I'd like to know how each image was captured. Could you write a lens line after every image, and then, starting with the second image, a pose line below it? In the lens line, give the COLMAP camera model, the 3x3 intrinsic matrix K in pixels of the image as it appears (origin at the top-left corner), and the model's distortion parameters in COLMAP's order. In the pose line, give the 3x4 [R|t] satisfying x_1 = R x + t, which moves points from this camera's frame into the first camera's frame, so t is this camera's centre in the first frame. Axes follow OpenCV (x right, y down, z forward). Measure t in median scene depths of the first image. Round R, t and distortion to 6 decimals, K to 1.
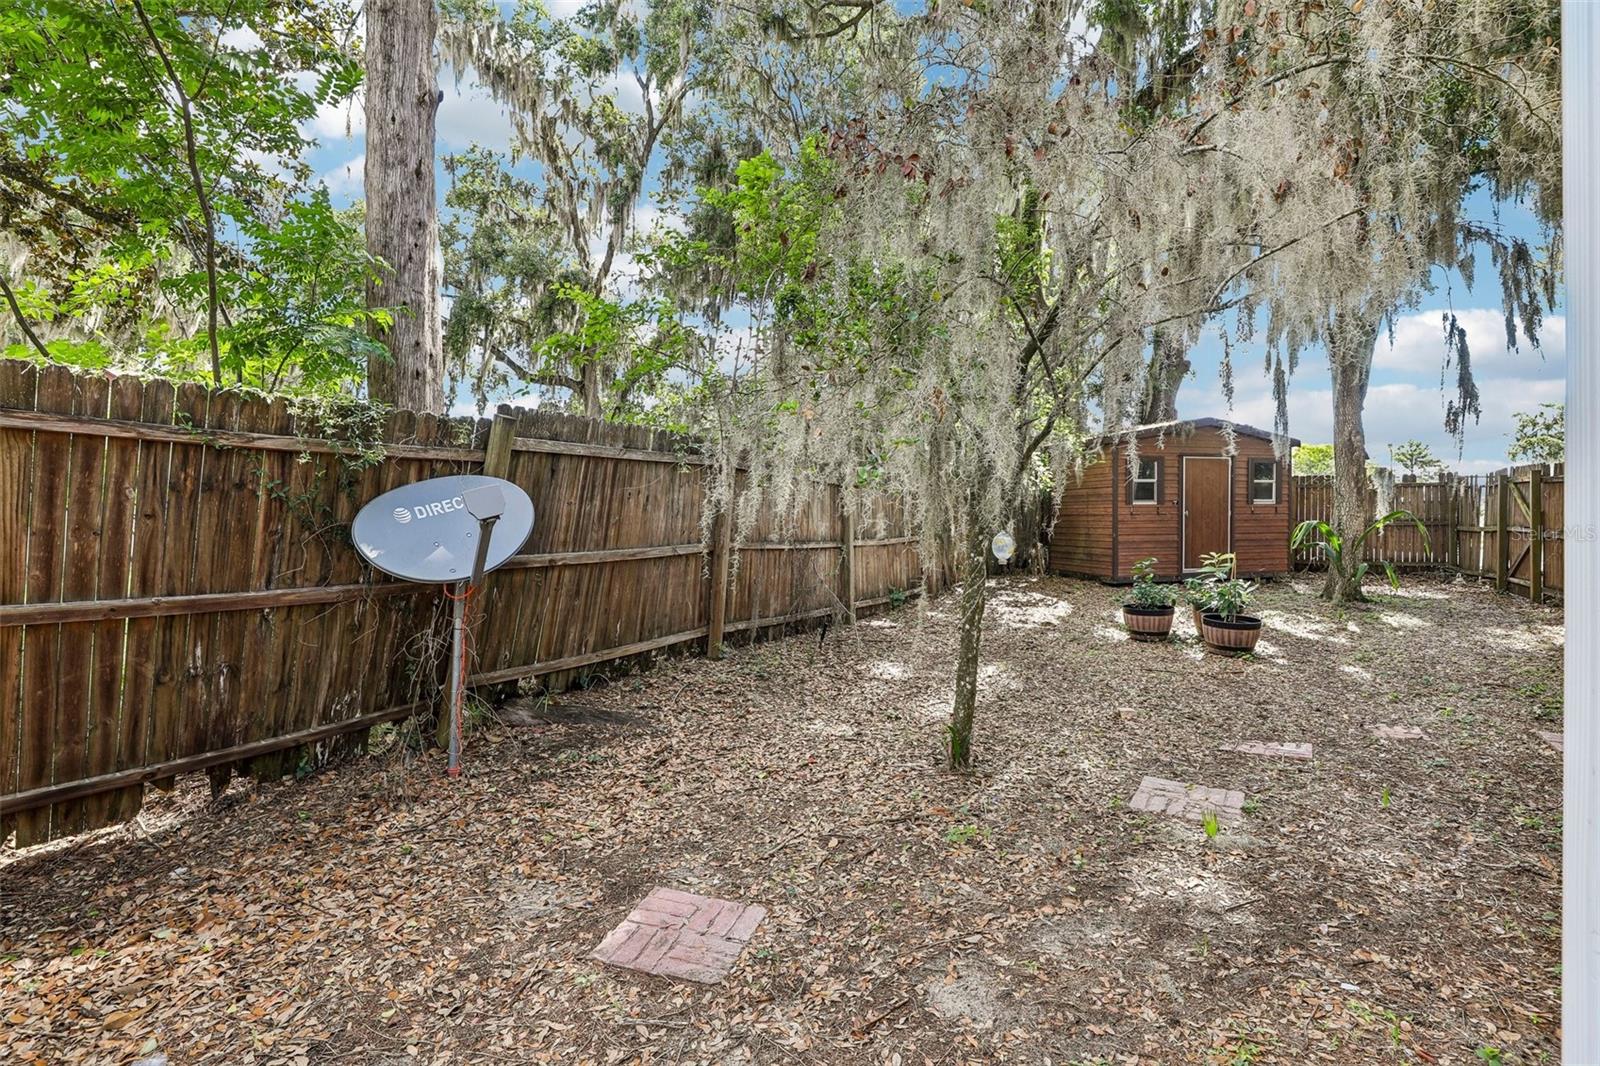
lens RADIAL K [[731.4, 0, 806.0], [0, 731.4, 530.2], [0, 0, 1]] dist [-0.037562, 0.010347]
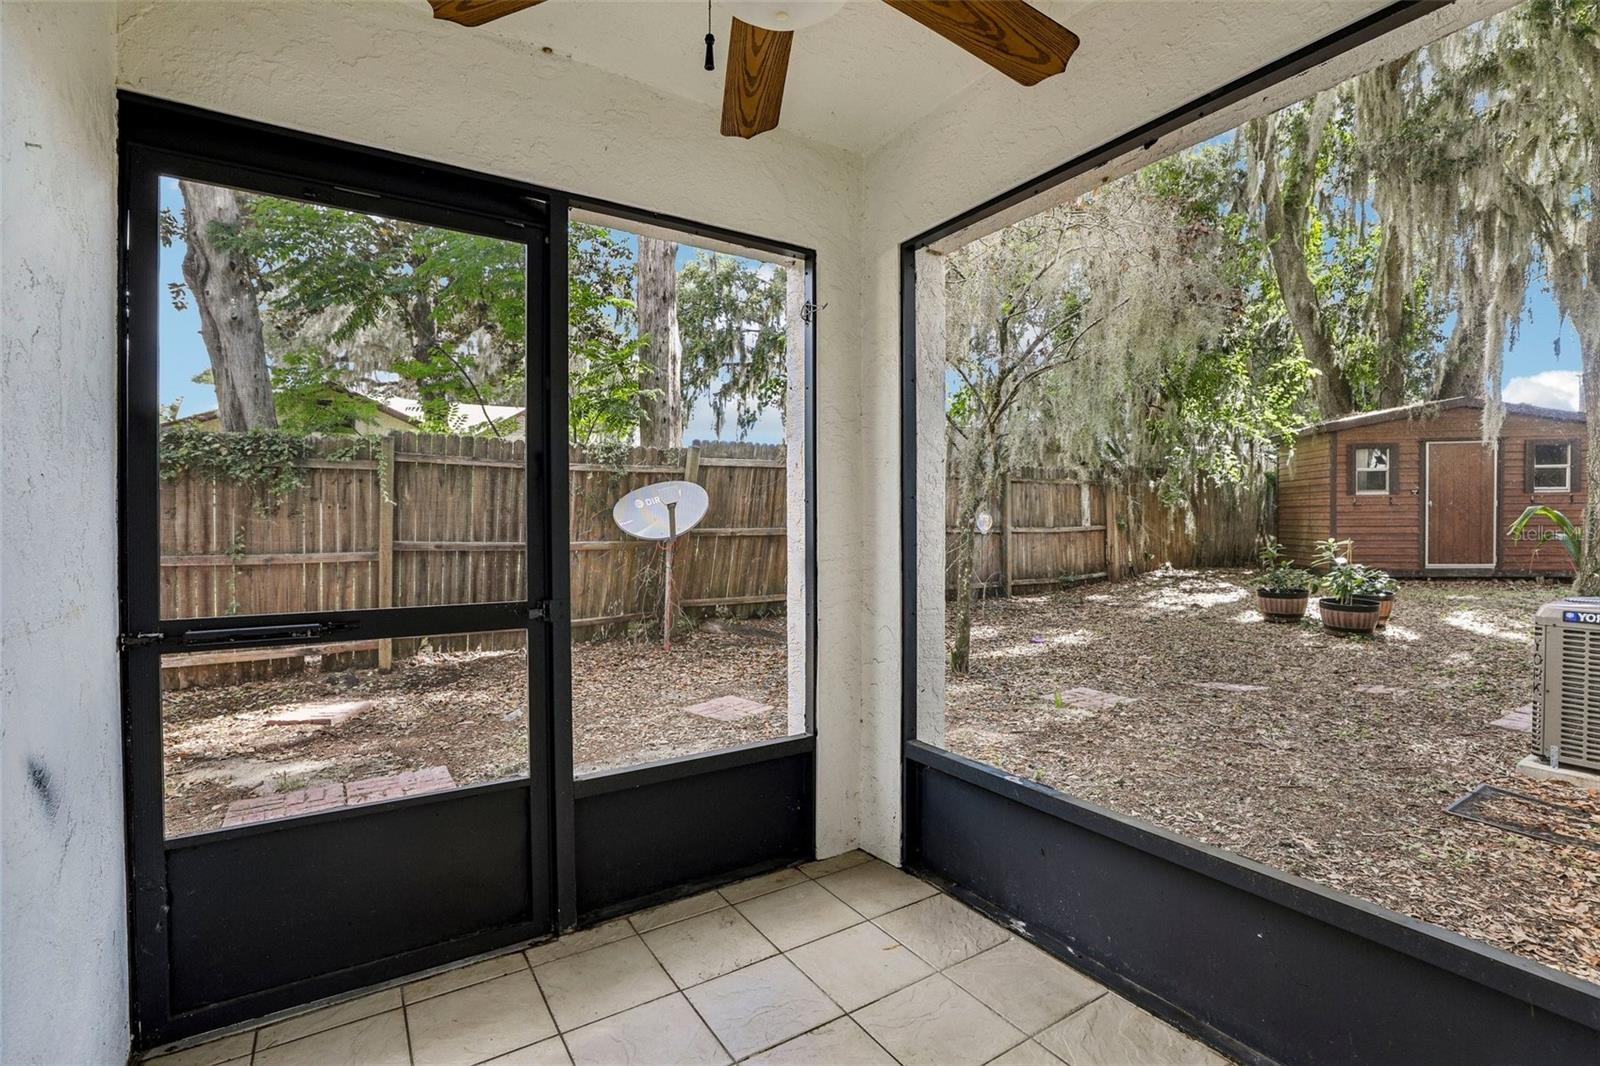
lens RADIAL K [[731.4, 0, 804.4], [0, 731.4, 531.1], [0, 0, 1]] dist [-0.037562, 0.010347]
pose [[0.911184, 0.006622, -0.411946, 0.519962], [-0.005074, 0.999975, 0.004851, 0.033537], [0.411968, -0.002330, 0.911196, -0.458533]]
